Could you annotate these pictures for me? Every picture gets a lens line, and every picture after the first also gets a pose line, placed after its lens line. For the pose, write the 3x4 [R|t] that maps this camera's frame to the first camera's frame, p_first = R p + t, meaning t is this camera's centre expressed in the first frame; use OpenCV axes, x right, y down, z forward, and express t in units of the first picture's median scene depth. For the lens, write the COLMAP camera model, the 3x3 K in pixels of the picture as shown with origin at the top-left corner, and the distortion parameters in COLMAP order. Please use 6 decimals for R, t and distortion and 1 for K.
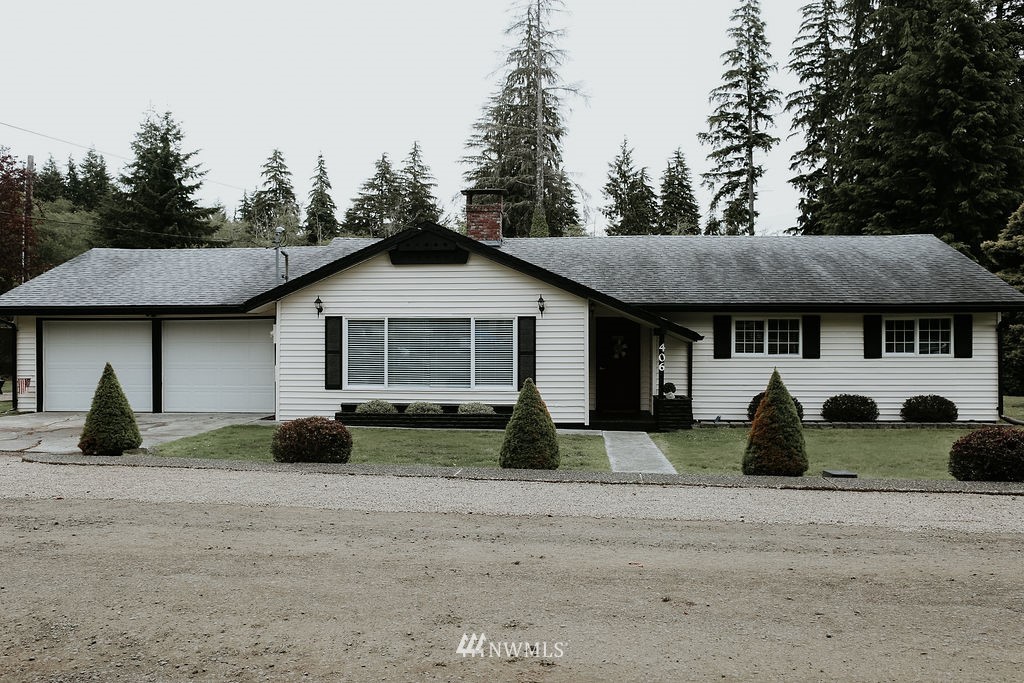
lens RADIAL K [[816.9, 0, 518.5], [0, 816.9, 341.7], [0, 0, 1]] dist [-0.108079, 0.132186]
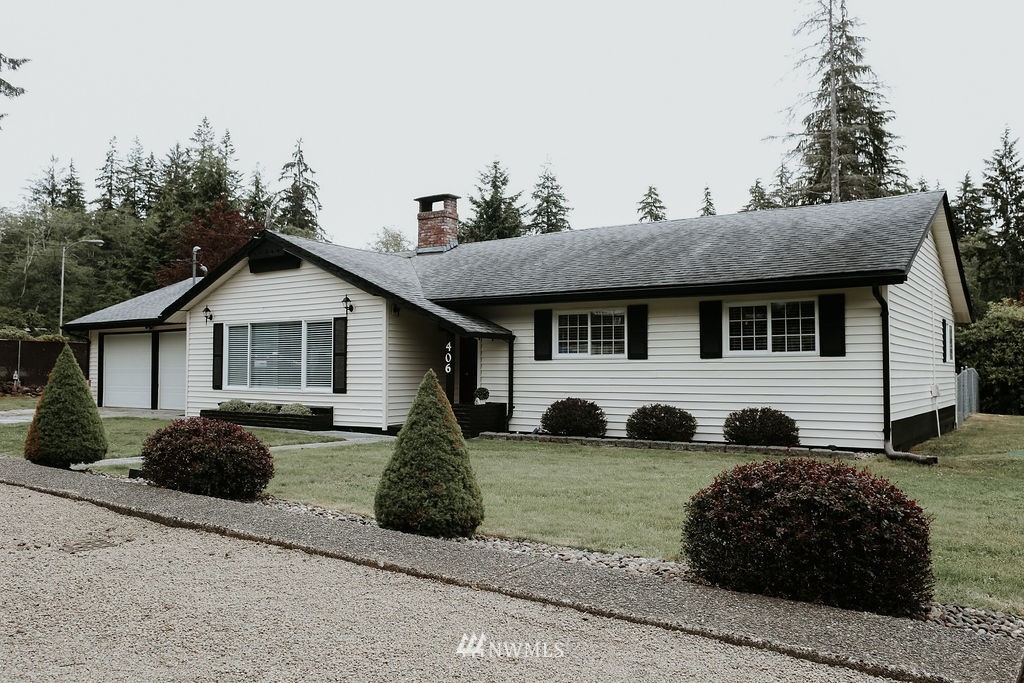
lens RADIAL K [[816.9, 0, 518.5], [0, 816.9, 341.7], [0, 0, 1]] dist [-0.108079, 0.132186]
pose [[0.865065, -0.017407, -0.501357, 0.660111], [-0.003625, 0.999155, -0.040946, 0.036538], [0.501646, 0.037239, 0.864271, 0.251856]]
